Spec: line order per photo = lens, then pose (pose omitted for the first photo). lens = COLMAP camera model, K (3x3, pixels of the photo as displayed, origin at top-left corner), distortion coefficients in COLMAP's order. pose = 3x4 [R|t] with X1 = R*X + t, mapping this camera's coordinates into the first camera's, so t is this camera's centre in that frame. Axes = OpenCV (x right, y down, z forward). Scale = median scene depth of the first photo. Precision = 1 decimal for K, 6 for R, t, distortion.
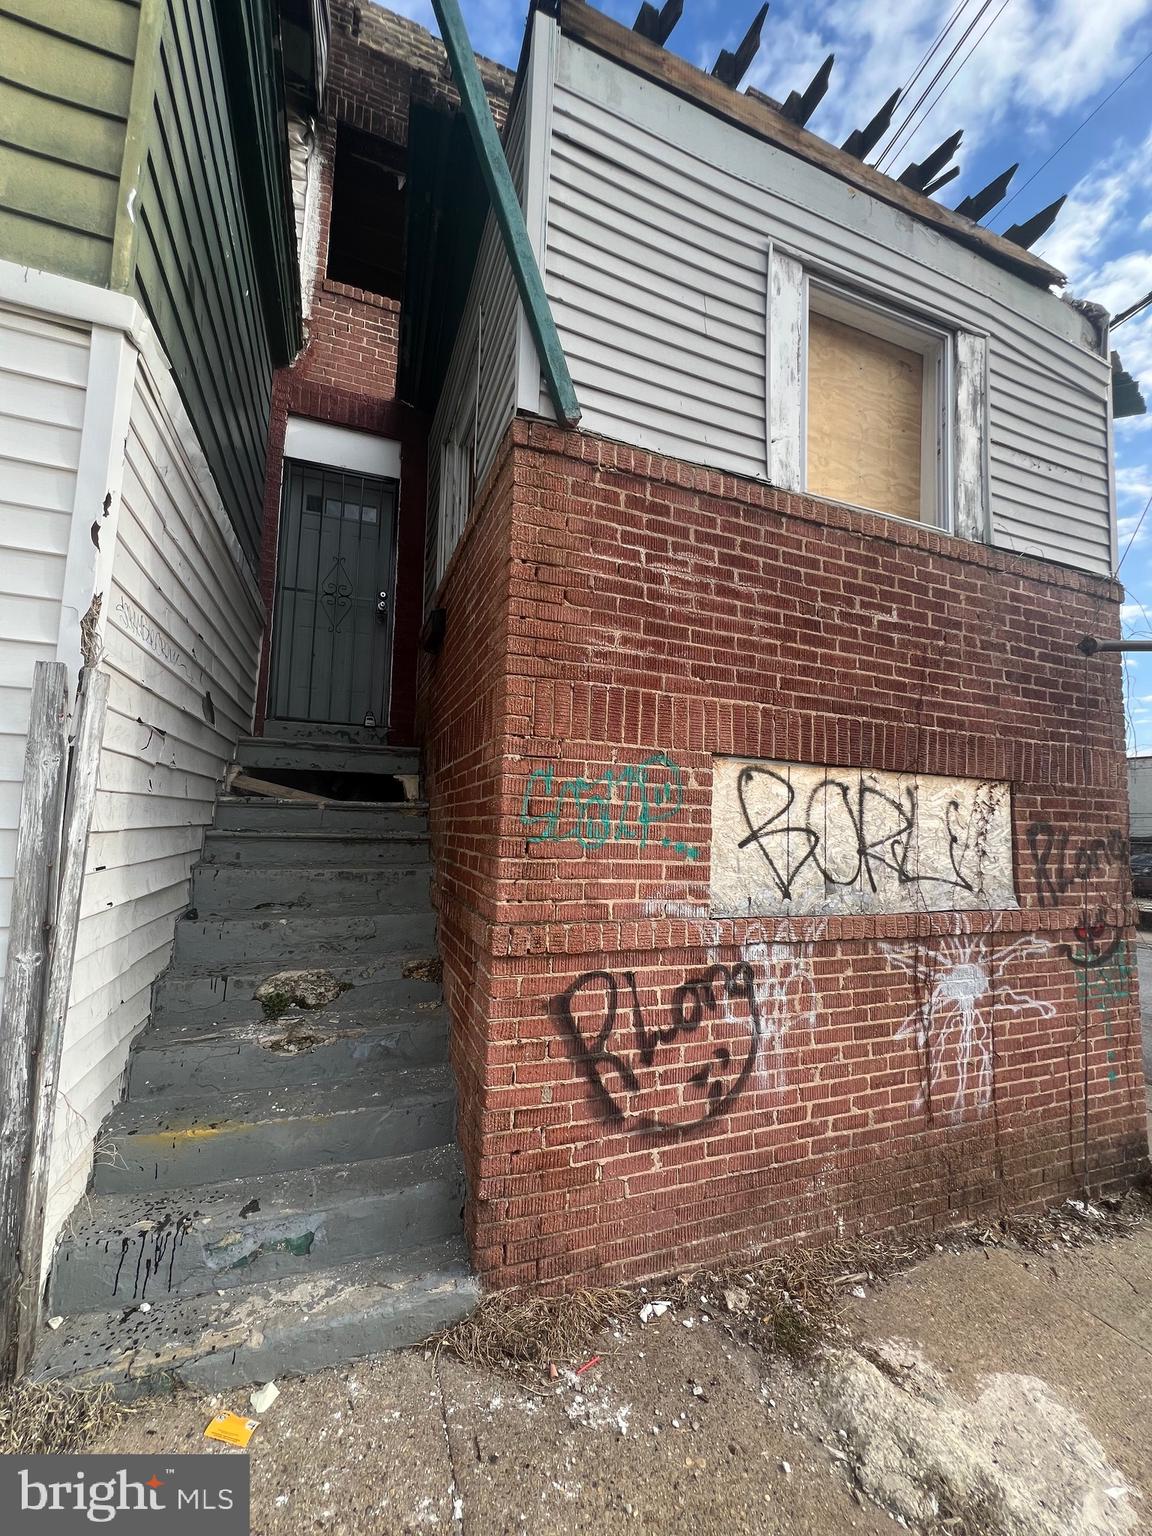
lens RADIAL K [[613.4, 0, 581.2], [0, 613.4, 763.6], [0, 0, 1]] dist [-0.000818, 0.000815]
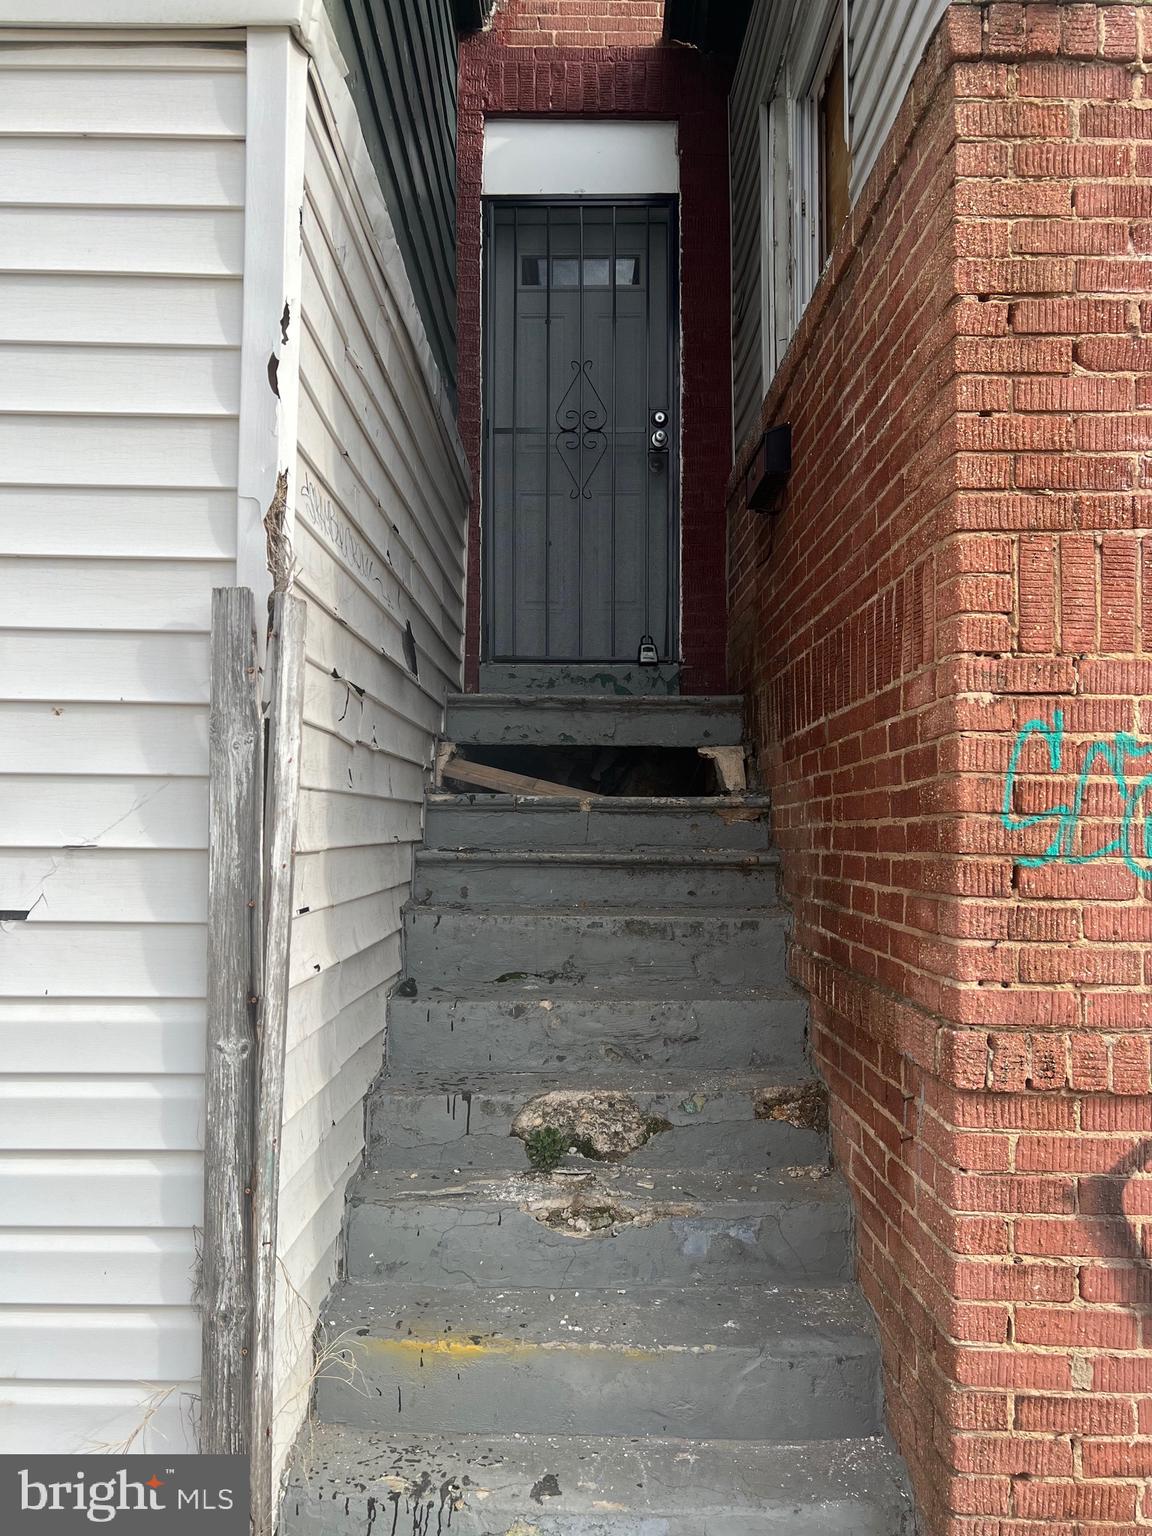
lens RADIAL K [[1156.9, 0, 572.0], [0, 1156.9, 770.0], [0, 0, 1]] dist [0.057208, -0.065596]
pose [[0.932285, -0.035729, -0.359955, -0.068927], [0.049906, 0.998298, 0.030168, 0.002797], [0.358265, -0.046089, 0.932482, -0.007295]]
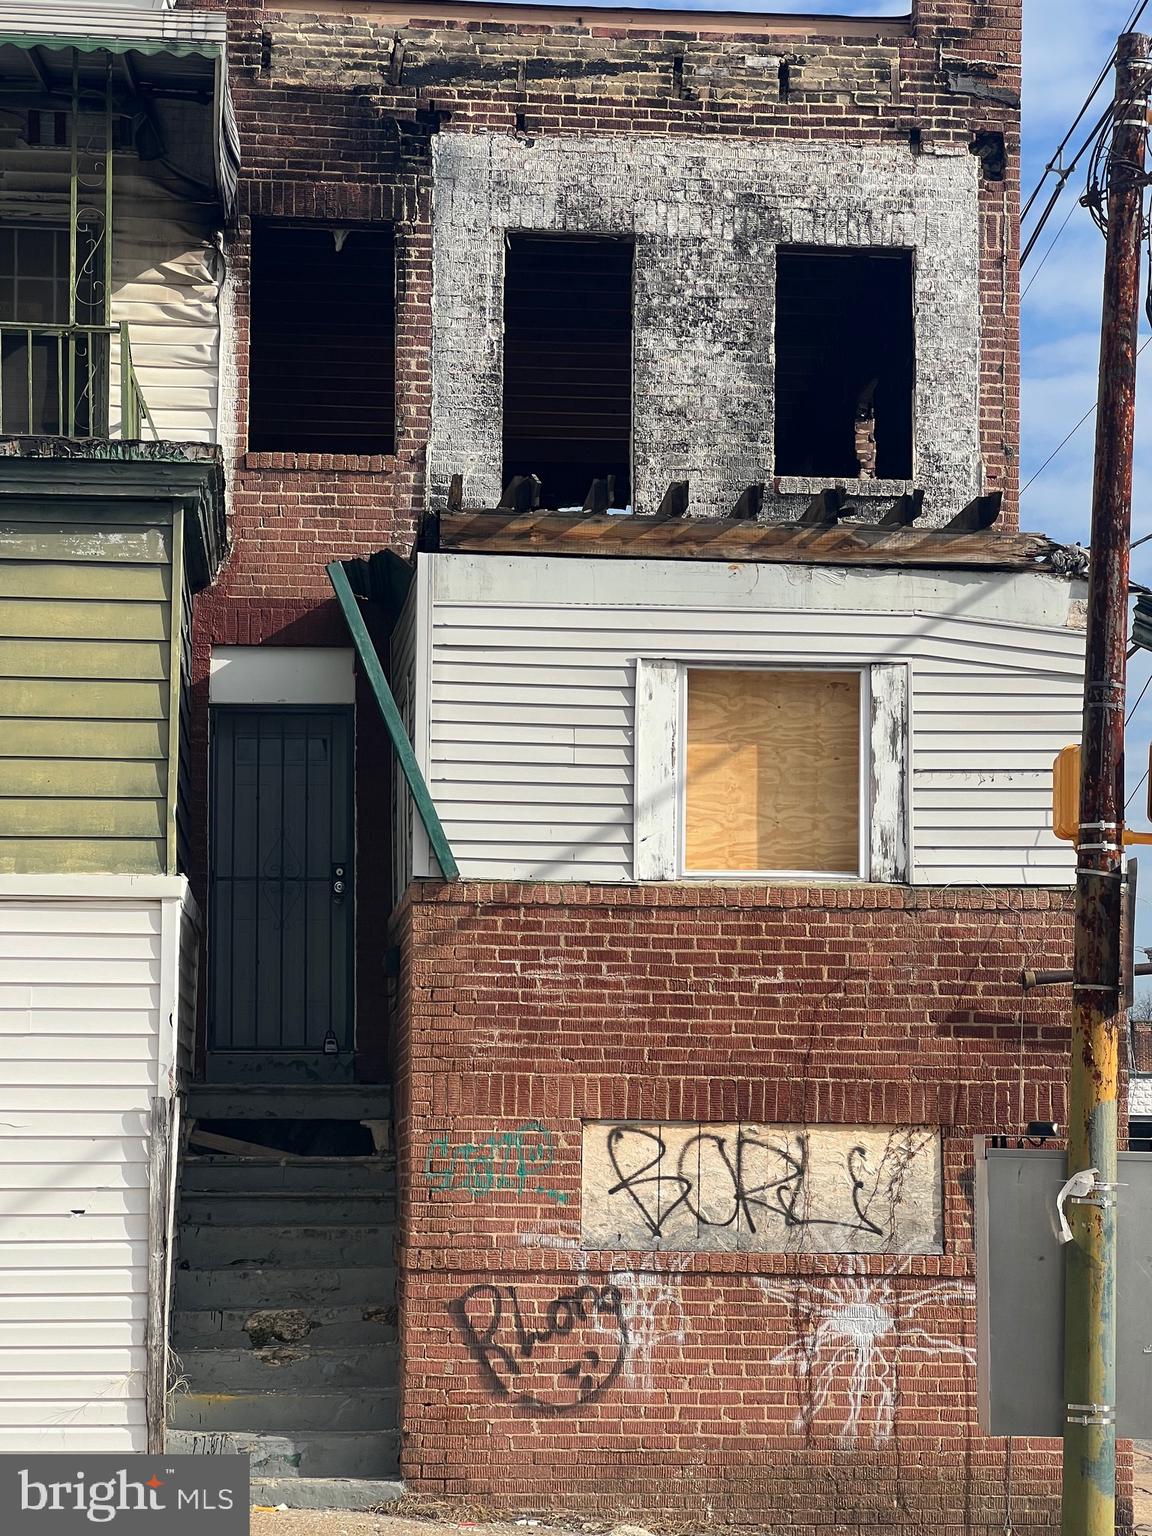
lens RADIAL K [[3403.7, 0, 556.7], [0, 3403.7, 741.3], [0, 0, 1]] dist [-0.220637, 6.813430]
pose [[0.958959, -0.056271, -0.277905, 2.101005], [0.048023, 0.998183, -0.036404, -0.527116], [0.279448, 0.021564, 0.959919, -5.595901]]
